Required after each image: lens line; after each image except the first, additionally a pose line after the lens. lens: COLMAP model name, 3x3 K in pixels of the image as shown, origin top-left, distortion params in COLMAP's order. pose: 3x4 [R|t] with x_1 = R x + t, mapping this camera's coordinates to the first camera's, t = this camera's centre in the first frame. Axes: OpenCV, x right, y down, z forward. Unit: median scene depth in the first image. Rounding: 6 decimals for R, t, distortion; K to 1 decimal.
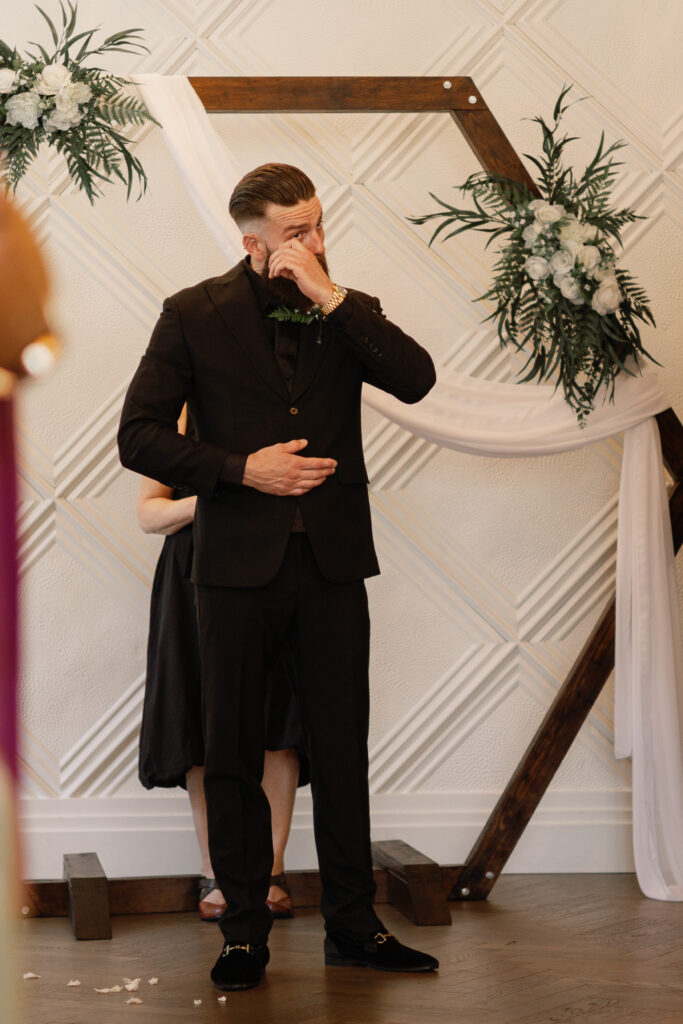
lens RADIAL K [[2761.4, 0, 348.8], [0, 2761.4, 518.2], [0, 0, 1]] dist [-0.012793, 0.000000]
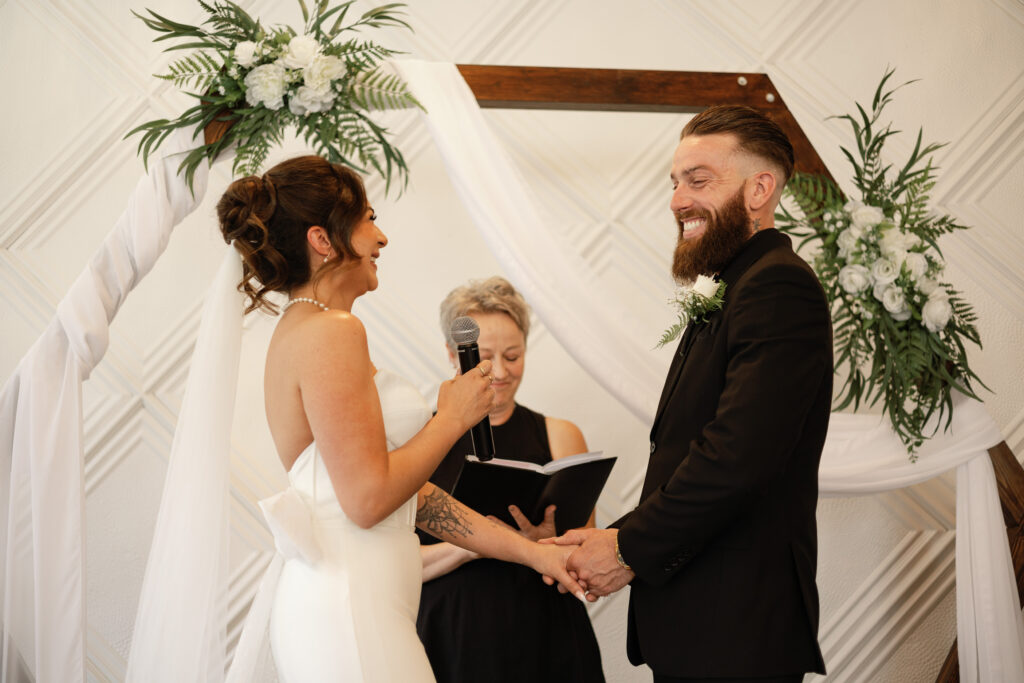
lens RADIAL K [[1437.2, 0, 517.9], [0, 1437.2, 340.3], [0, 0, 1]] dist [0.007006, 0.000000]
pose [[0.999337, 0.002311, 0.036338, -0.054834], [0.003554, 0.987029, -0.160505, 0.001341], [-0.036237, 0.160528, 0.986366, 0.559461]]
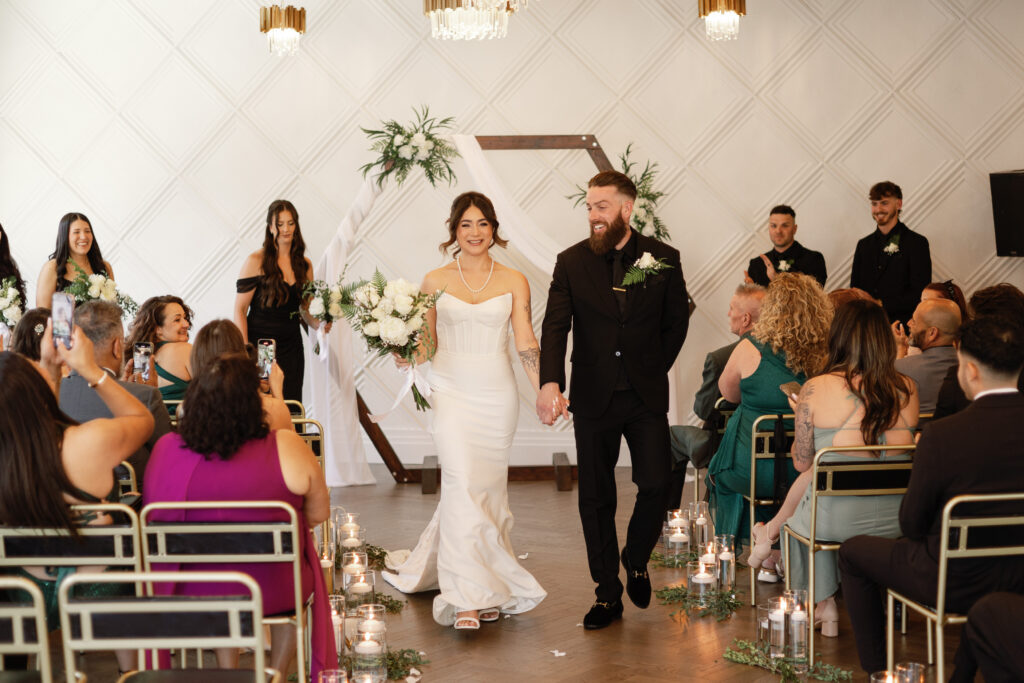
lens RADIAL K [[1911.2, 0, 528.4], [0, 1911.2, 347.5], [0, 0, 1]] dist [0.023303, 0.000000]
pose [[0.995139, 0.016194, -0.097143, 0.152110], [-0.008449, 0.996790, 0.079615, -0.109195], [0.098121, -0.078407, 0.992081, -0.655663]]
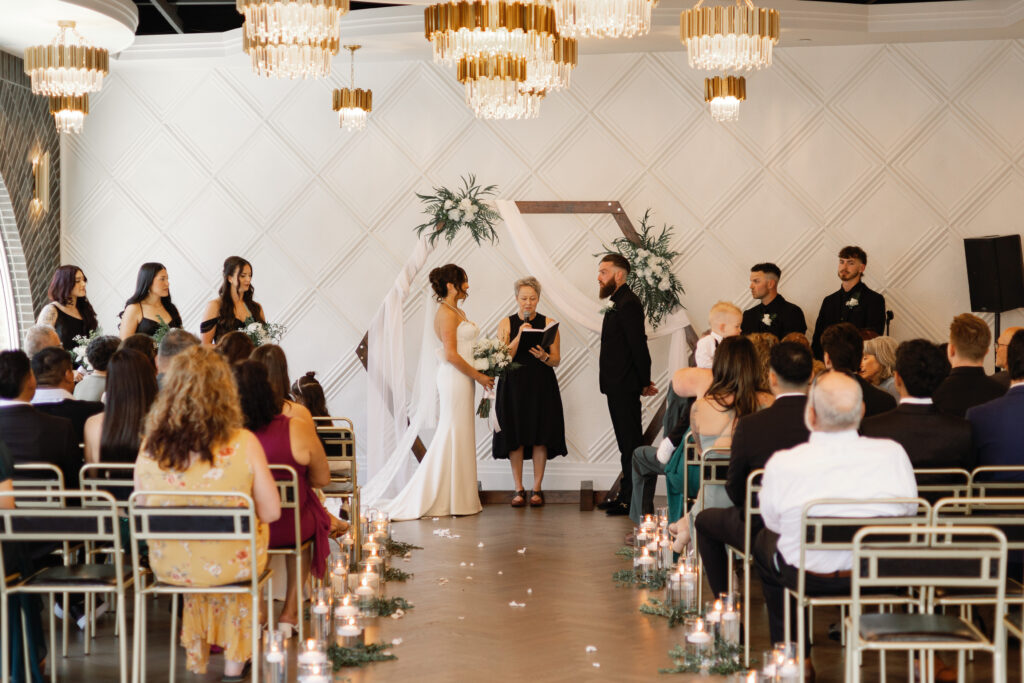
lens RADIAL K [[2289.5, 0, 522.4], [0, 2289.5, 337.0], [0, 0, 1]] dist [0.010583, 0.000000]
pose [[0.980767, 0.026655, -0.193354, 0.393865], [-0.019341, 0.999028, 0.039615, -0.115112], [0.194222, -0.035113, 0.980329, -1.240846]]
